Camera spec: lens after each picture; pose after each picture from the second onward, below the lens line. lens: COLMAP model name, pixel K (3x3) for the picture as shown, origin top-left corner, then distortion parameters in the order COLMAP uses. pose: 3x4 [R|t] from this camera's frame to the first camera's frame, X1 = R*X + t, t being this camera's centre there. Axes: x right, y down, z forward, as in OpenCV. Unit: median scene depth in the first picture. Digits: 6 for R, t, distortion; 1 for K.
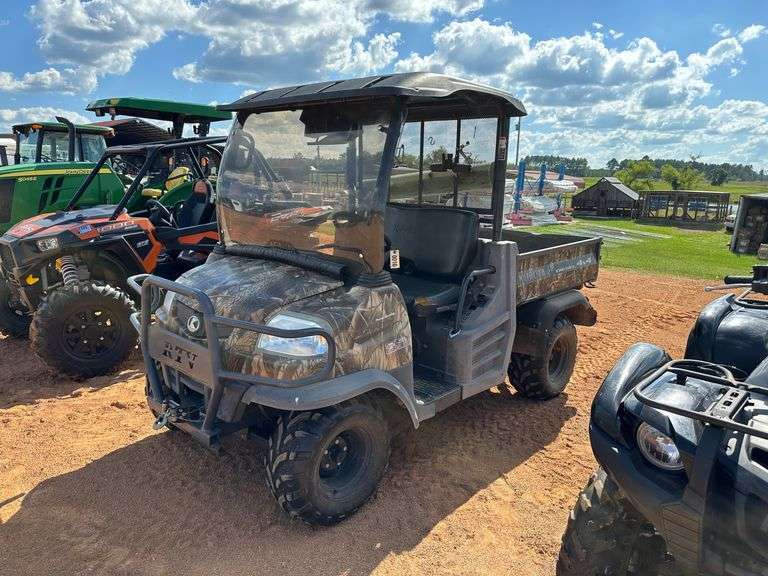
lens RADIAL K [[540.0, 0, 384.0], [0, 540.0, 288.0], [0, 0, 1]] dist [0.071210, -0.101370]
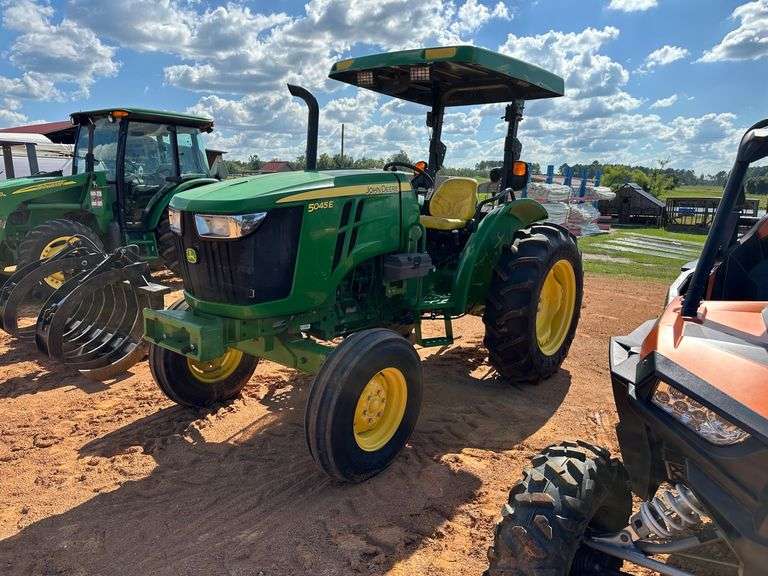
lens RADIAL K [[540.0, 0, 384.0], [0, 540.0, 288.0], [0, 0, 1]] dist [0.071210, -0.101370]
pose [[0.996611, -0.014392, 0.080987, -0.137515], [0.014941, 0.999869, -0.006174, -0.026727], [-0.080888, 0.007363, 0.996696, 0.112824]]
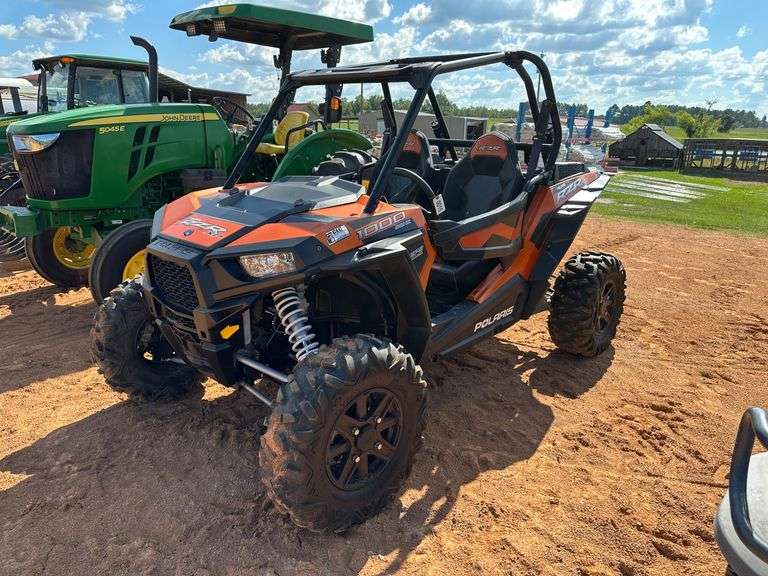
lens RADIAL K [[544.9, 0, 384.0], [0, 544.9, 288.0], [0, 0, 1]] dist [0.037433, -0.050394]
pose [[0.999918, -0.006936, 0.010759, -0.072137], [0.005952, 0.996022, 0.088912, -0.014338], [-0.011333, -0.088841, 0.995981, 0.069734]]
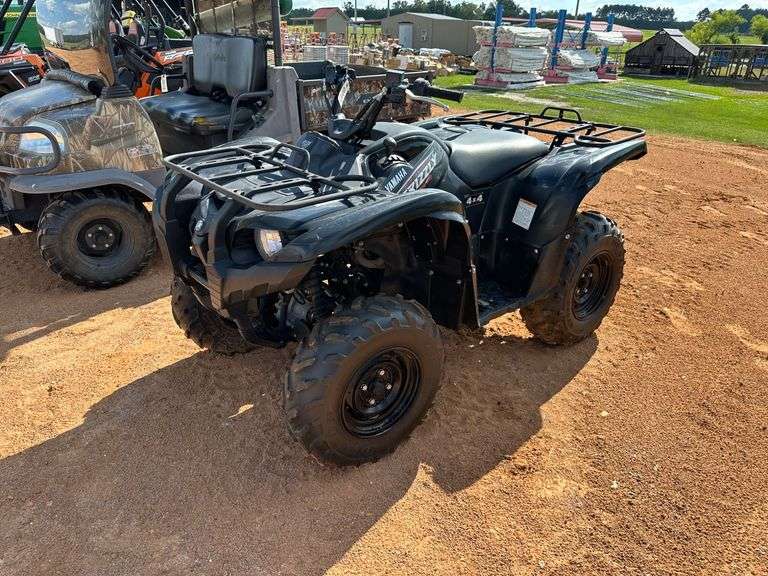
lens RADIAL K [[551.3, 0, 384.0], [0, 551.3, 288.0], [0, 0, 1]] dist [-0.014898, 0.007408]
pose [[0.995352, 0.037564, -0.088676, 0.058205], [-0.015783, 0.971970, 0.234575, 0.009156], [0.095002, -0.232085, 0.968045, -0.017065]]
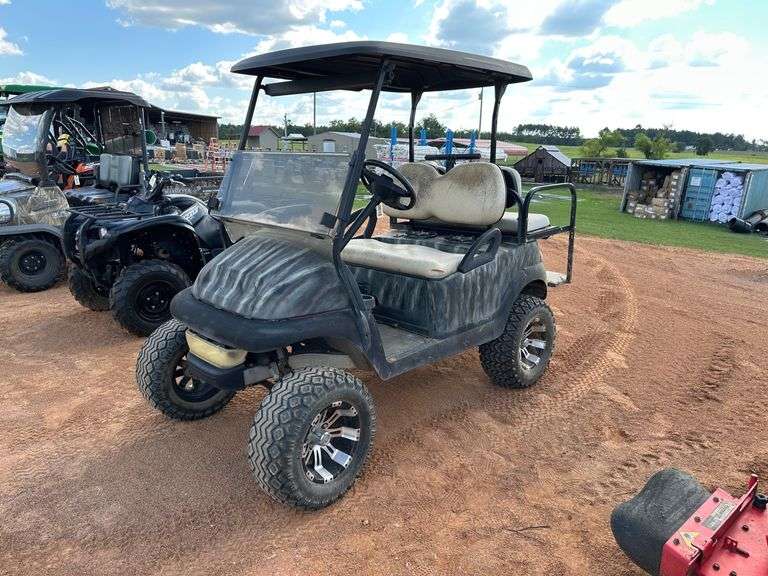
lens RADIAL K [[540.0, 0, 384.0], [0, 540.0, 288.0], [0, 0, 1]] dist [0.071210, -0.101370]
pose [[0.999937, -0.000519, 0.011236, 0.112233], [-0.000089, 0.998537, 0.054069, 0.024169], [-0.011248, -0.054066, 0.998474, -0.106007]]
